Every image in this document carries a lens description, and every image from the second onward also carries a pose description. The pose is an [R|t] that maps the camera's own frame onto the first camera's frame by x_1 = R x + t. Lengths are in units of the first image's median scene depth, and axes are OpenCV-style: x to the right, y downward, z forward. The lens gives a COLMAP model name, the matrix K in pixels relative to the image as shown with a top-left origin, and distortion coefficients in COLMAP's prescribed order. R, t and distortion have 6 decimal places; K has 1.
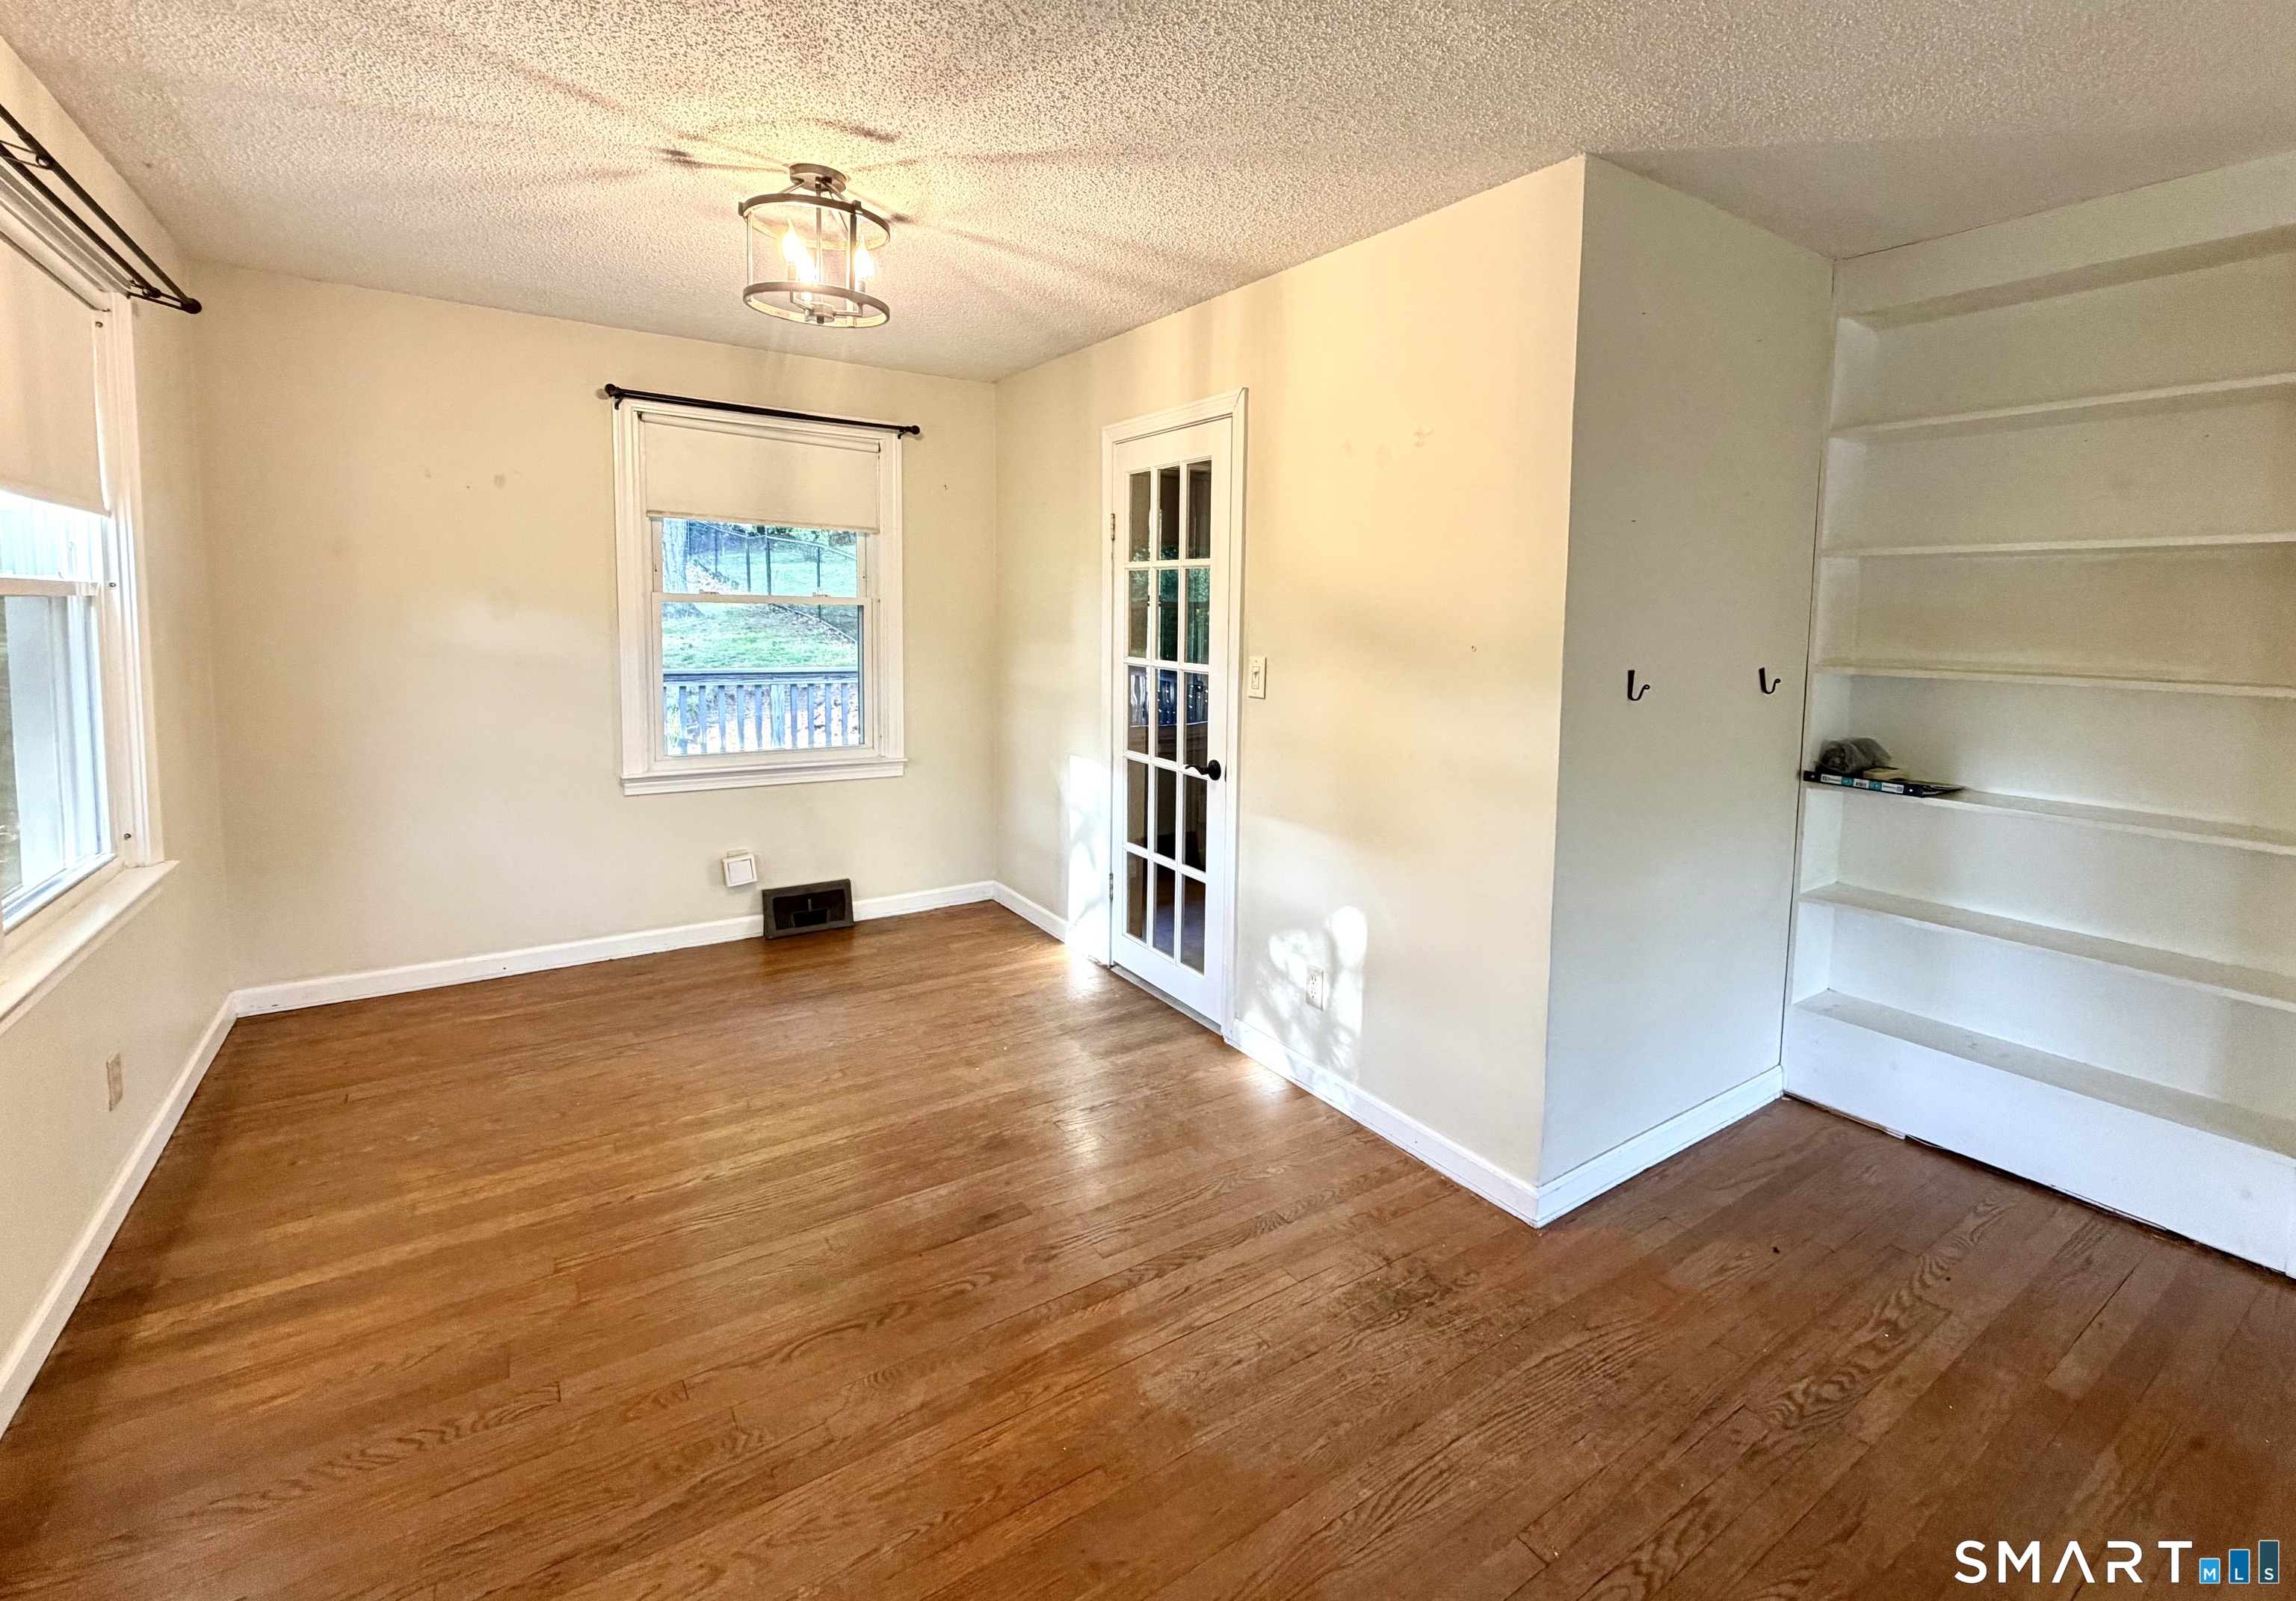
lens RADIAL K [[1038.0, 0, 1220.2], [0, 1038.0, 690.0], [0, 0, 1]] dist [0.003064, 0.001145]
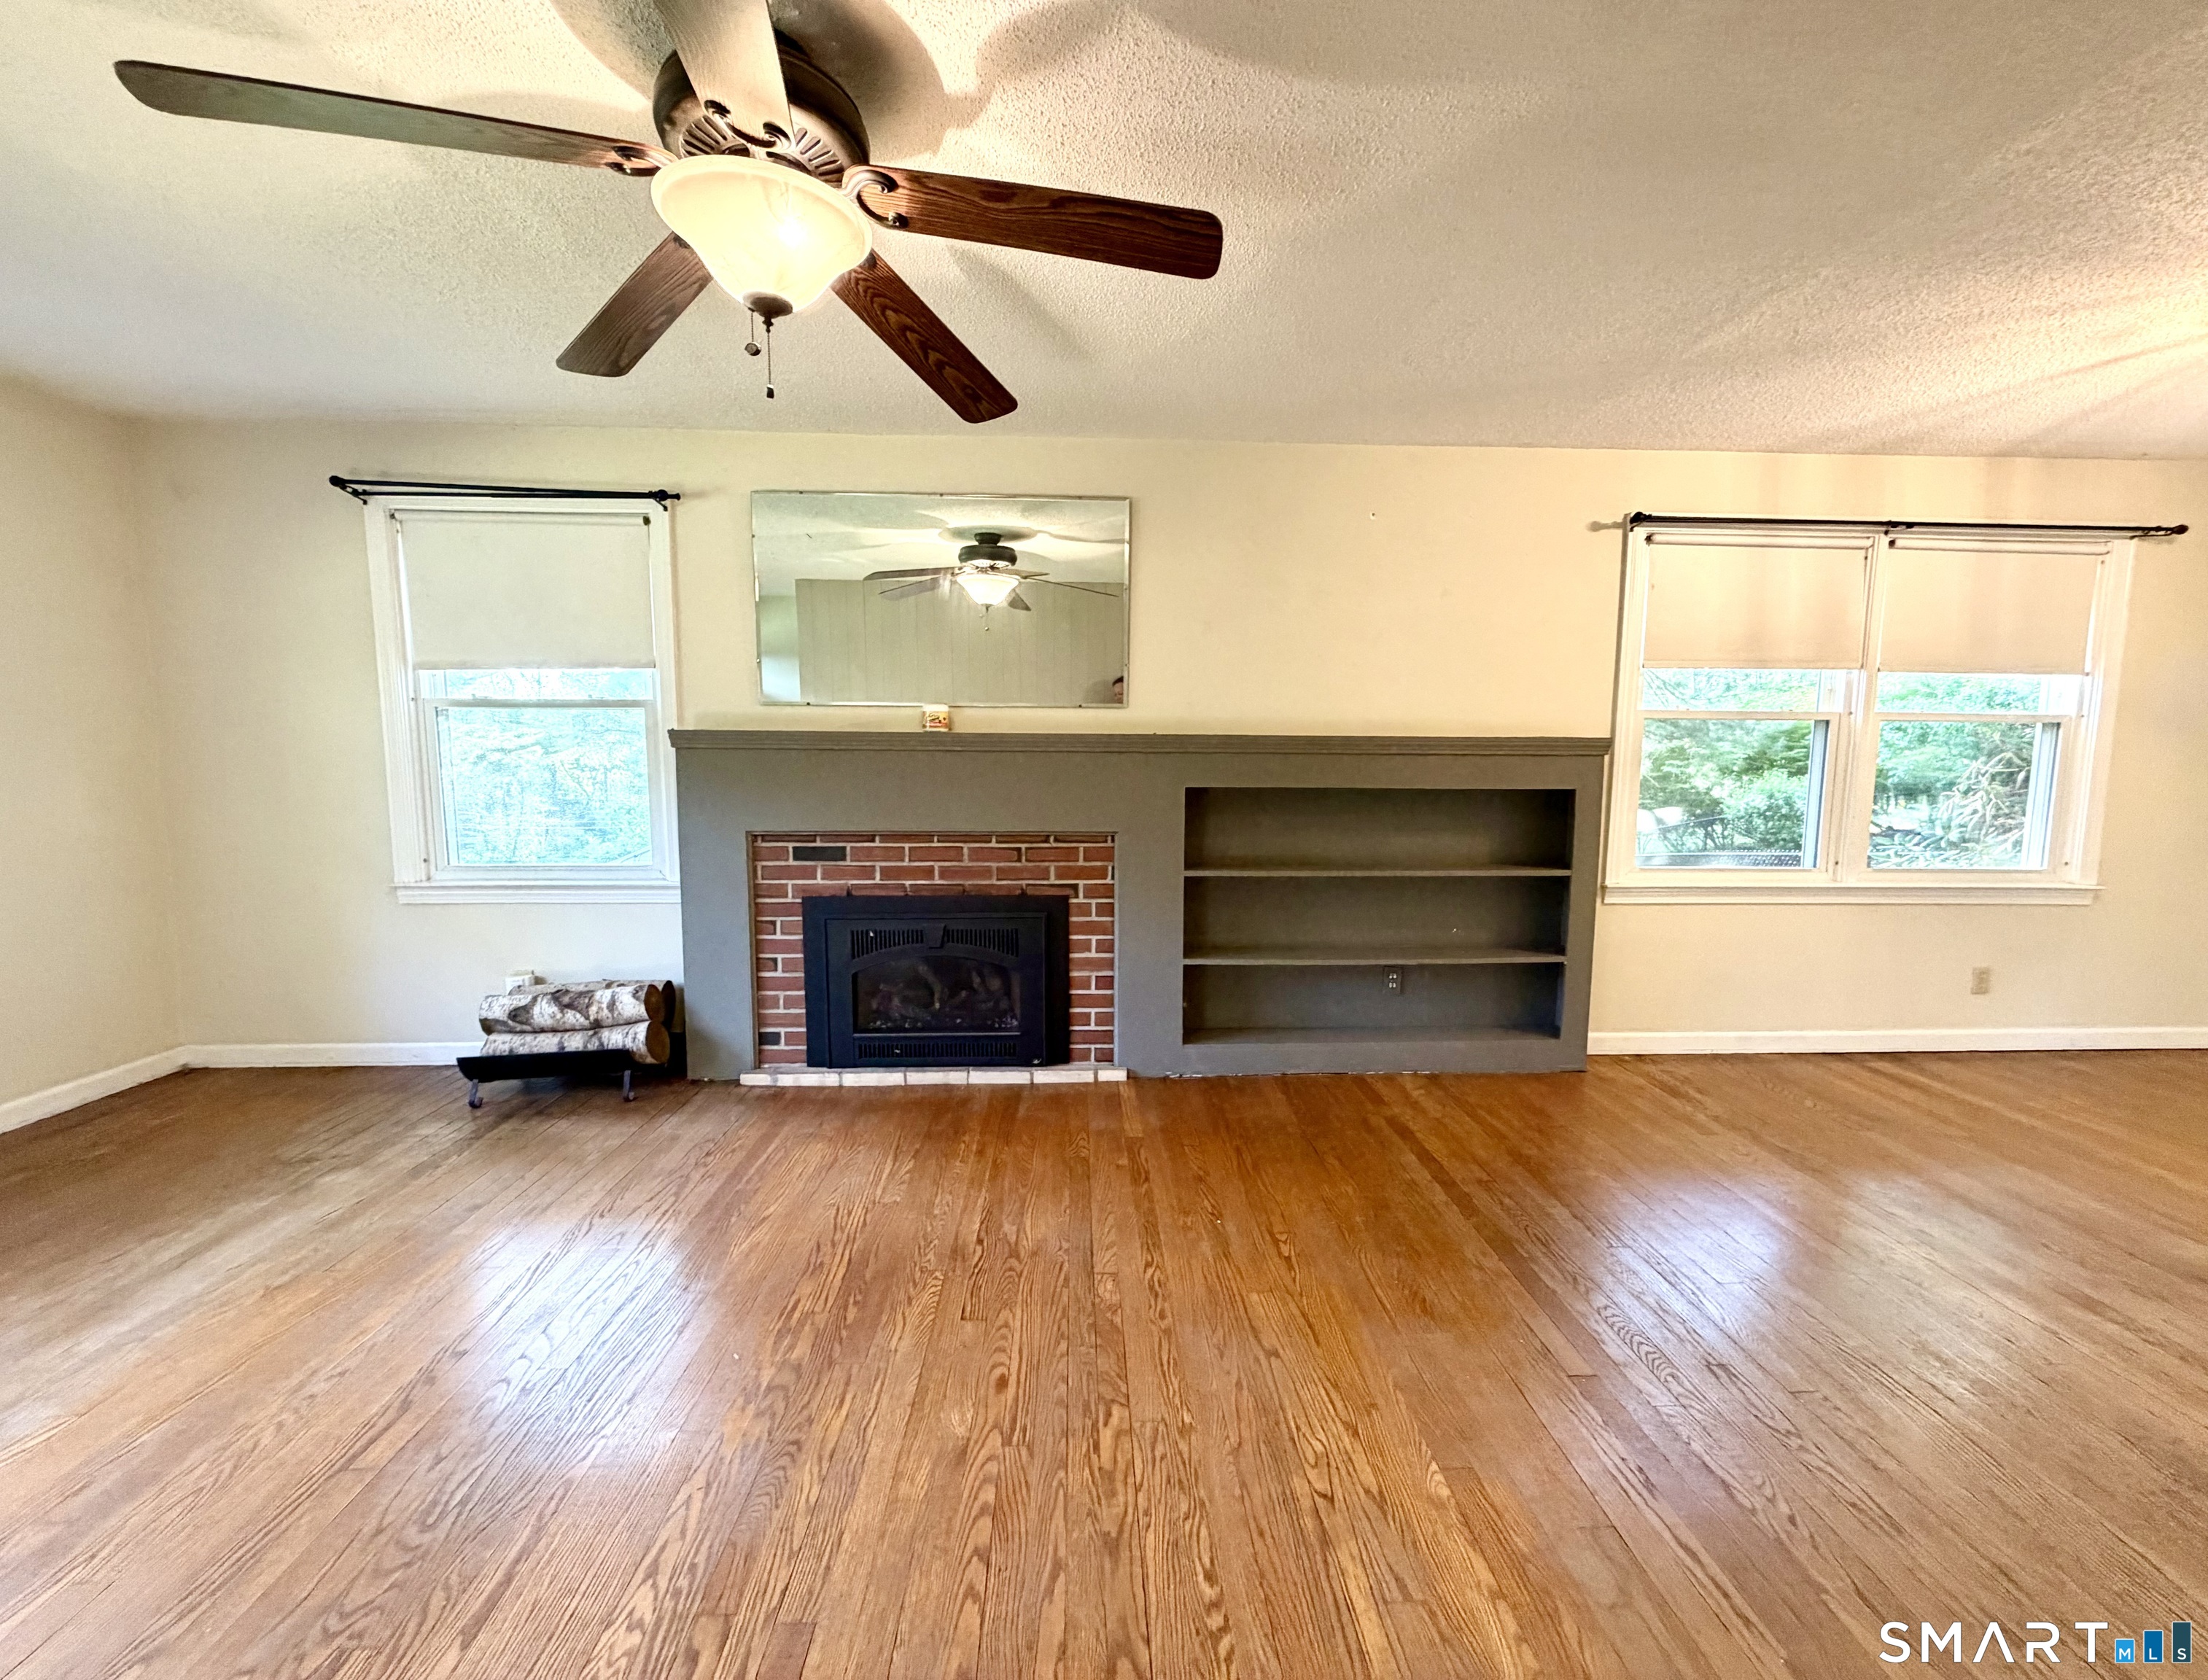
lens RADIAL K [[893.1, 0, 1112.2], [0, 893.1, 835.4], [0, 0, 1]] dist [-0.001109, -0.000153]
pose [[-0.547597, 0.057315, -0.834777, 0.768319], [-0.081366, 0.989276, 0.121297, 0.033821], [0.832777, 0.134345, -0.537061, 0.359398]]
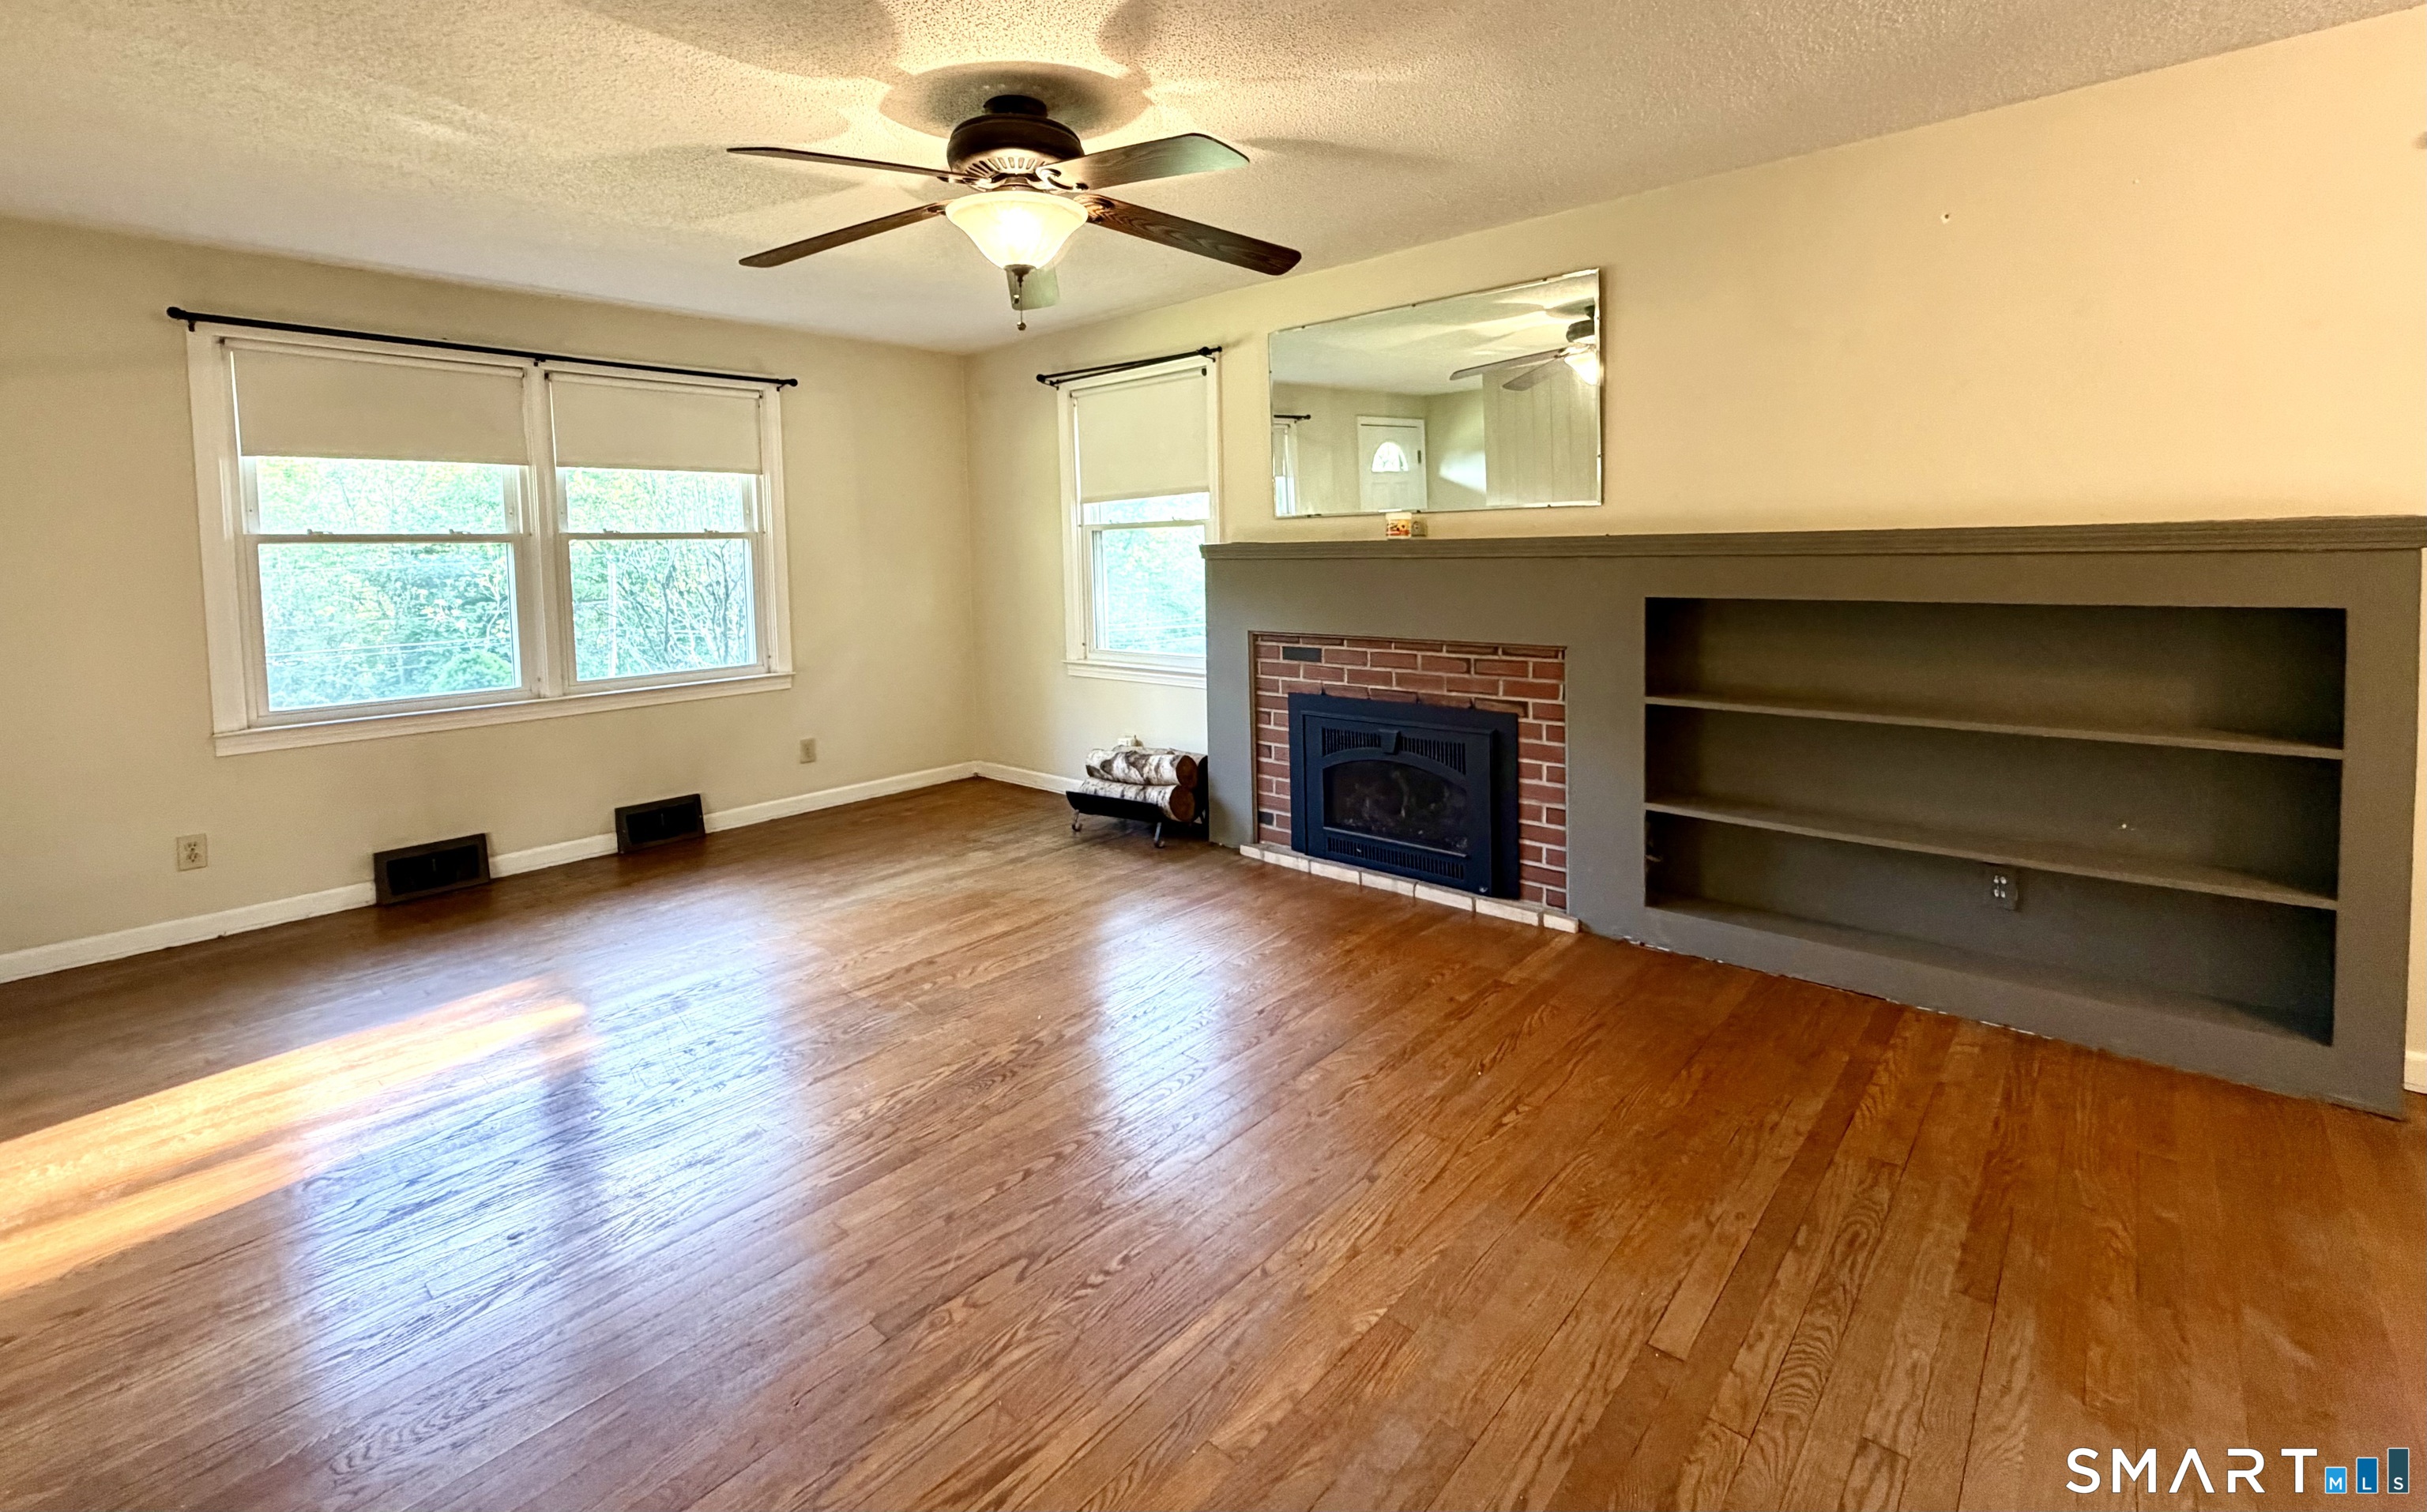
lens RADIAL K [[1031.8, 0, 1202.1], [0, 1031.8, 596.3], [0, 0, 1]] dist [-0.002071, -0.000290]
pose [[-0.977325, 0.013363, -0.211321, 0.504825], [-0.012338, 0.992717, 0.119836, -0.015920], [0.211384, 0.119726, -0.970043, 0.728883]]
